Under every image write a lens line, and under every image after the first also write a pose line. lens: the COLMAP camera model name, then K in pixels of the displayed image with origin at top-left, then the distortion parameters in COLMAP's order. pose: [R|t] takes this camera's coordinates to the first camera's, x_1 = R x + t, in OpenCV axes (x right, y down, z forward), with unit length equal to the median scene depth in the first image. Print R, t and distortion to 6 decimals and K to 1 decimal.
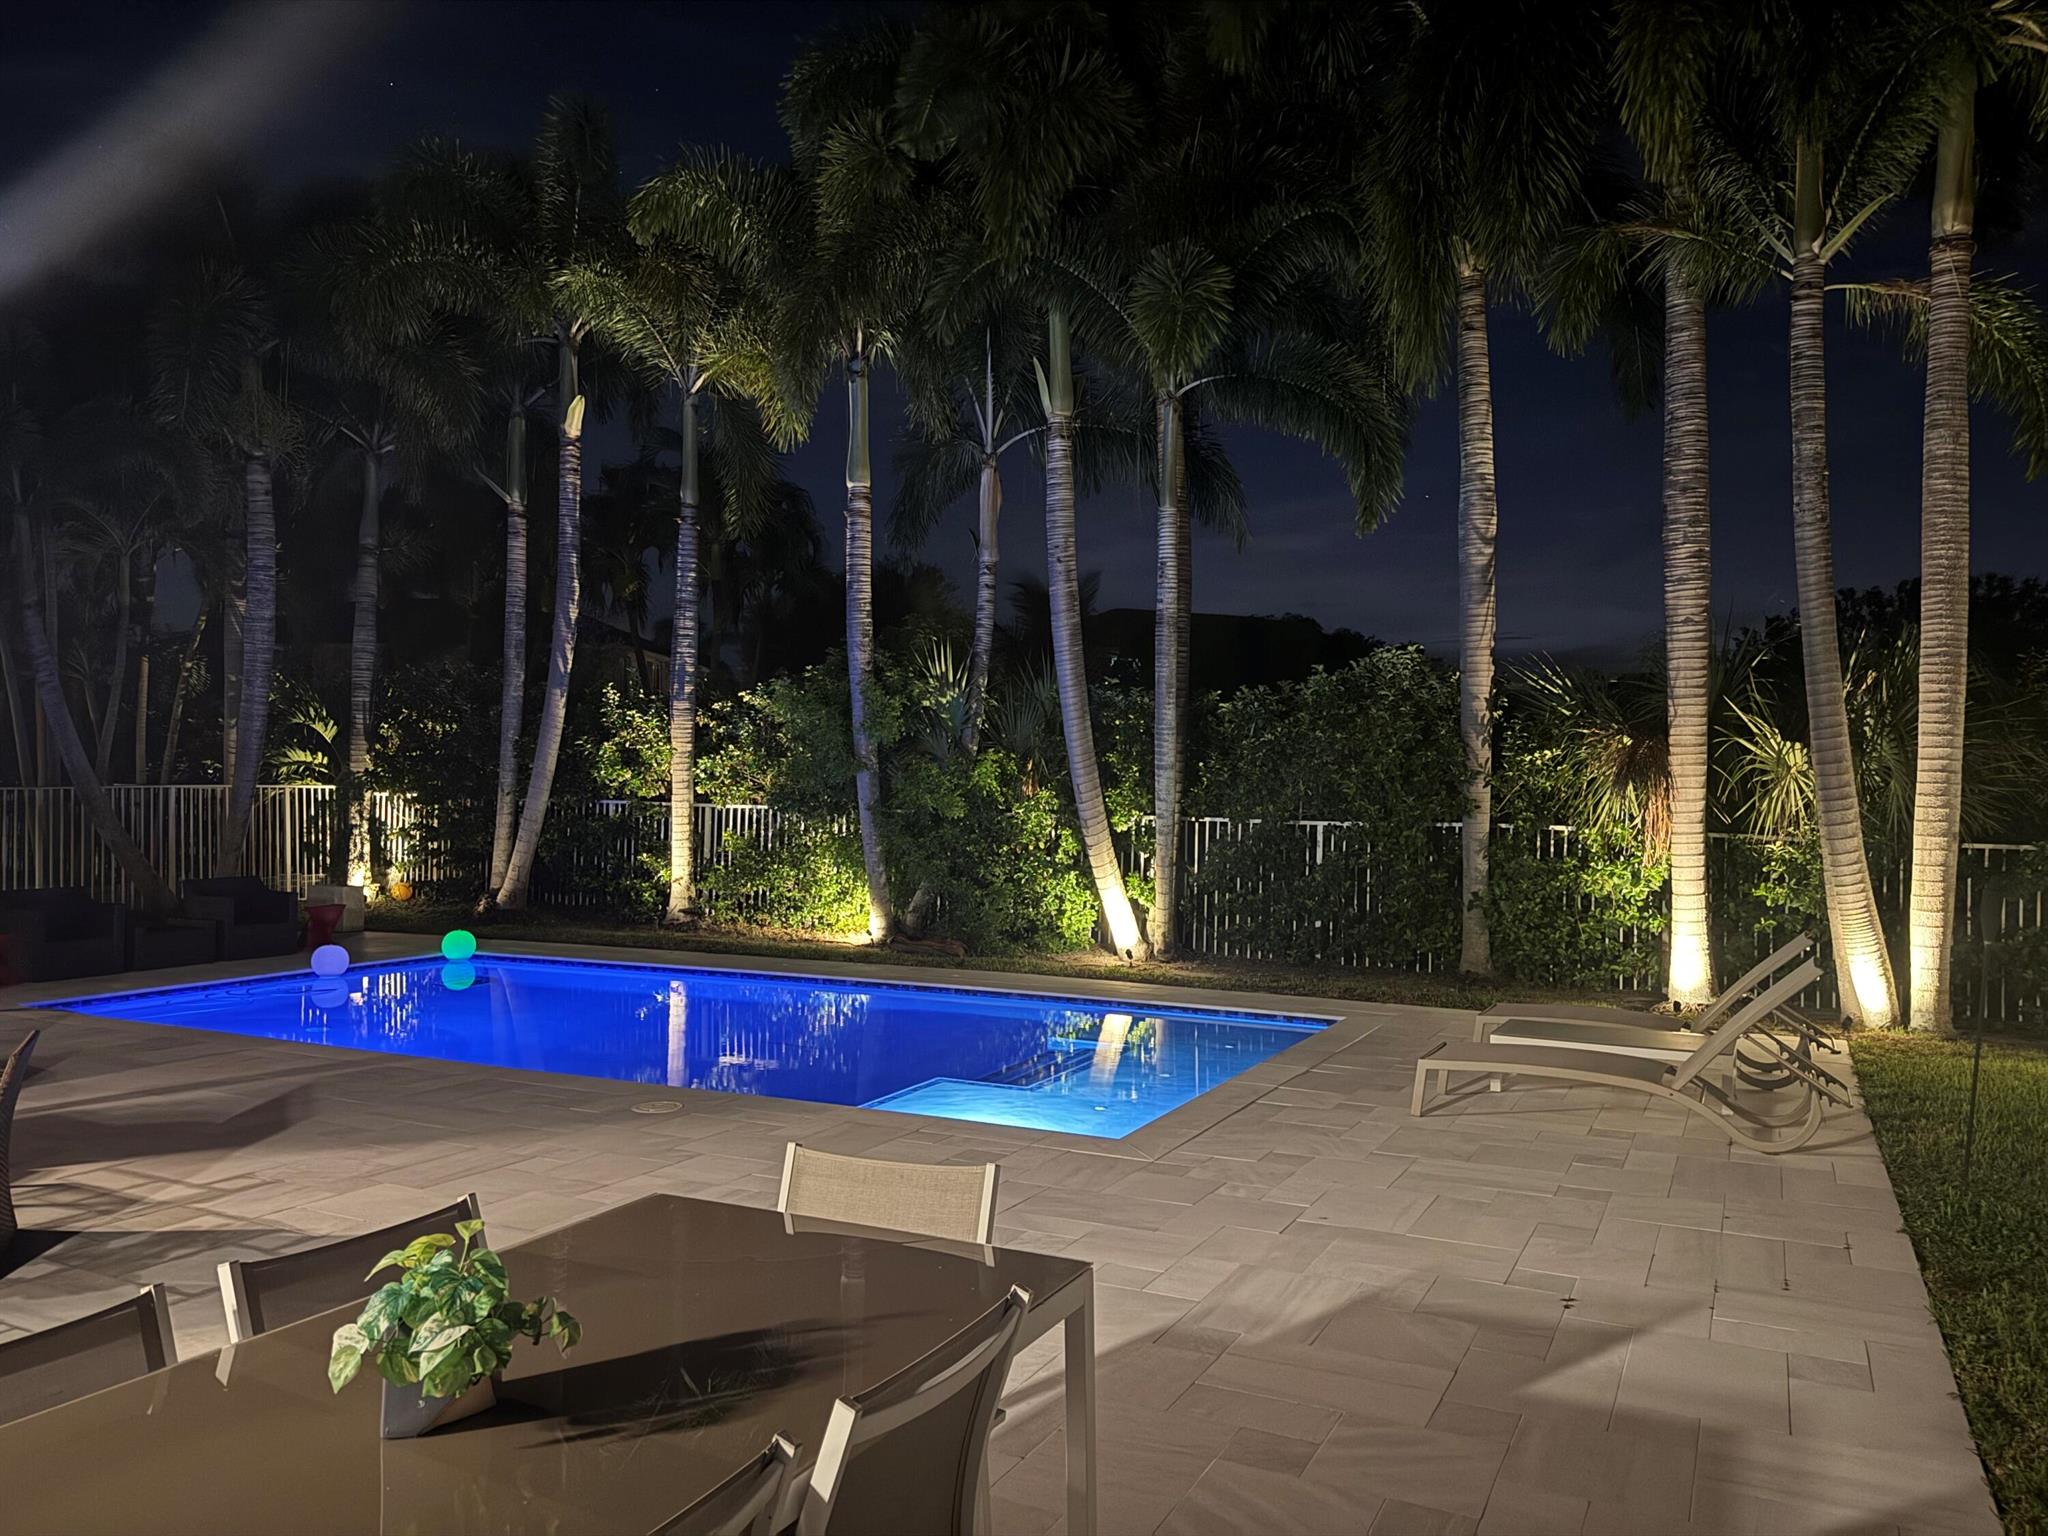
lens RADIAL K [[1426.3, 0, 1030.0], [0, 1426.3, 779.0], [0, 0, 1]] dist [0.041327, -0.003088]
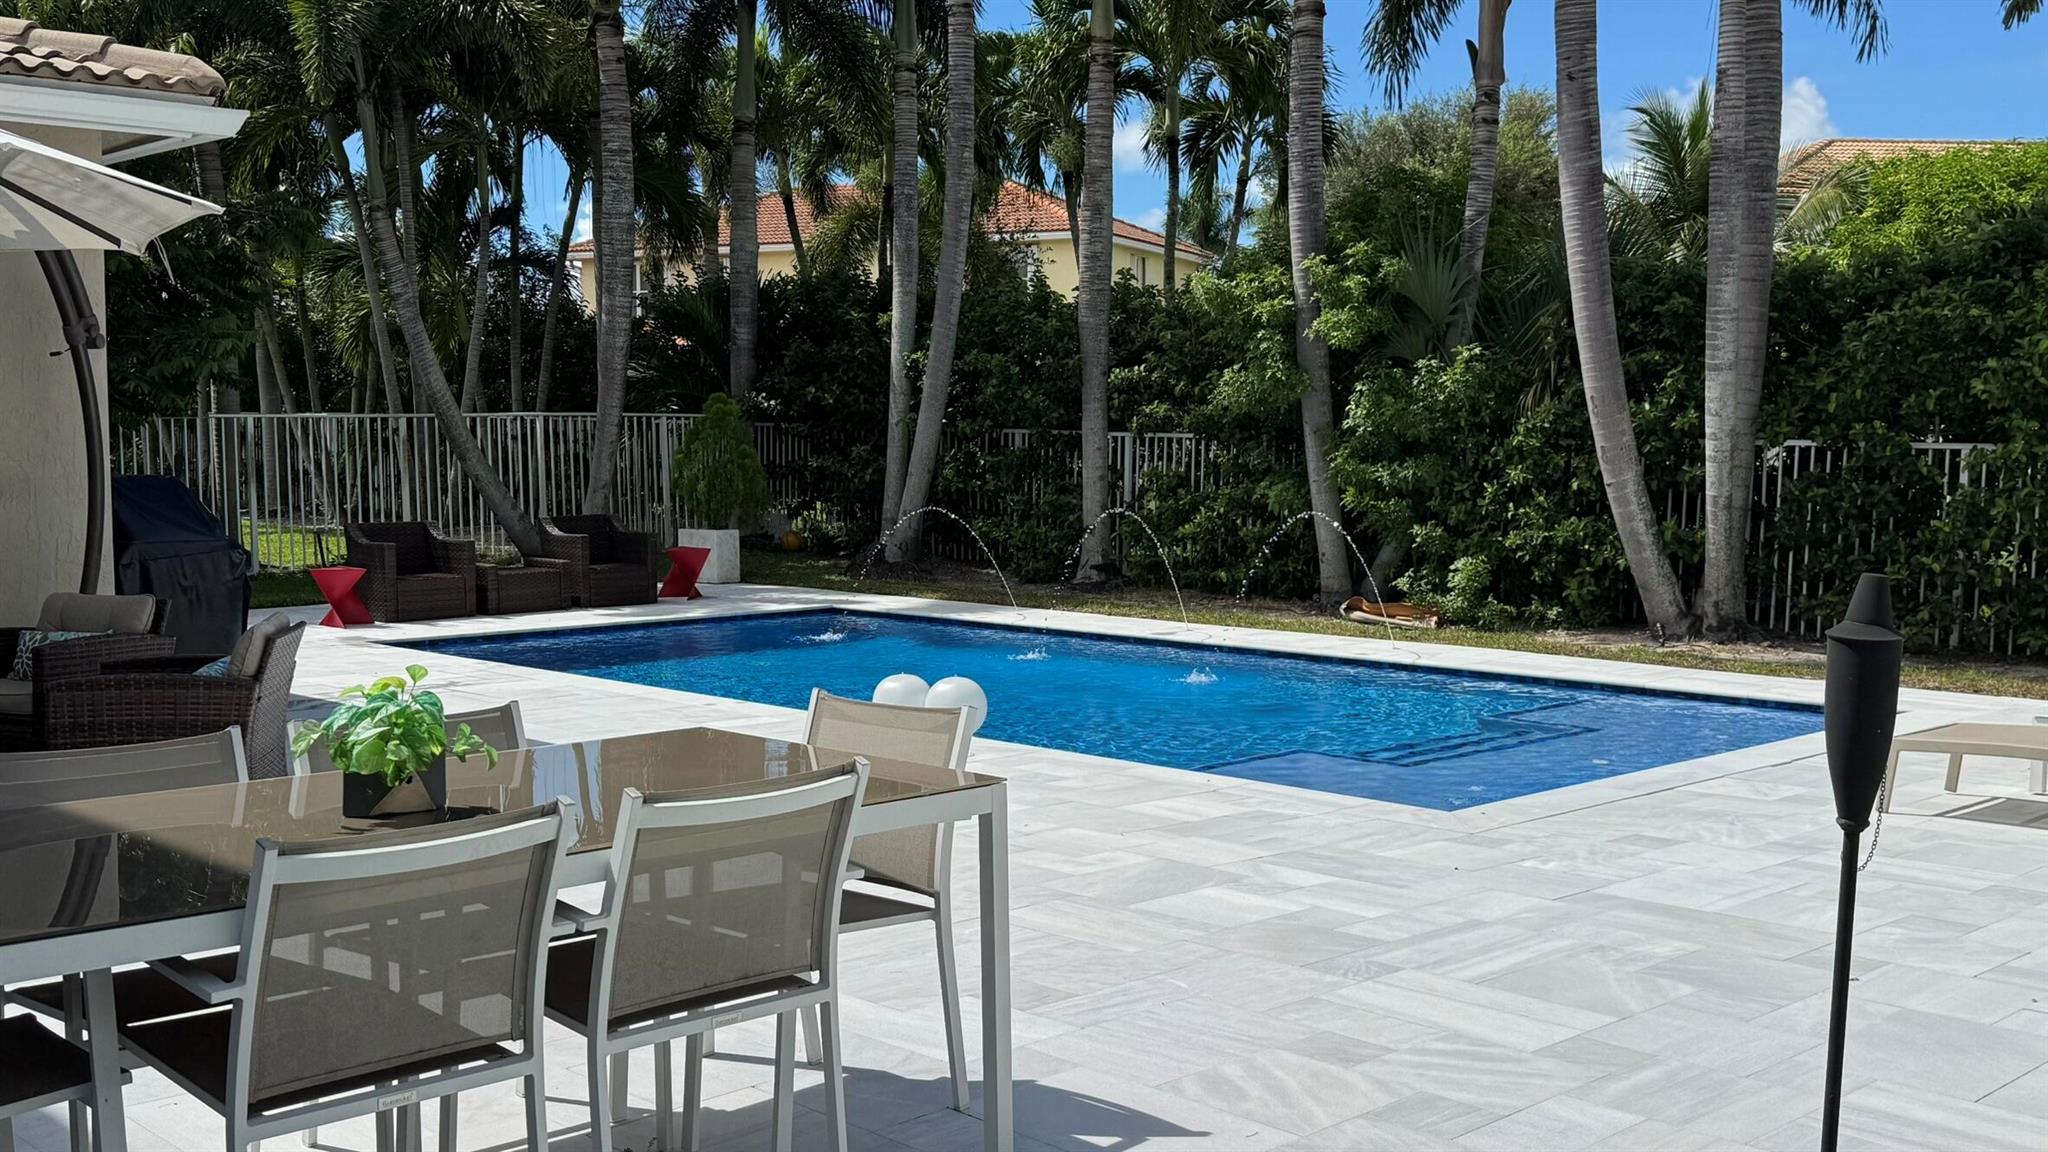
lens RADIAL K [[2065.0, 0, 1020.2], [0, 2065.0, 592.4], [0, 0, 1]] dist [0.006754, 0.000000]
pose [[0.940811, 0.019337, -0.338379, 0.165879], [0.008426, 0.996728, 0.080386, 0.024496], [0.338827, -0.078479, 0.937570, -0.117488]]
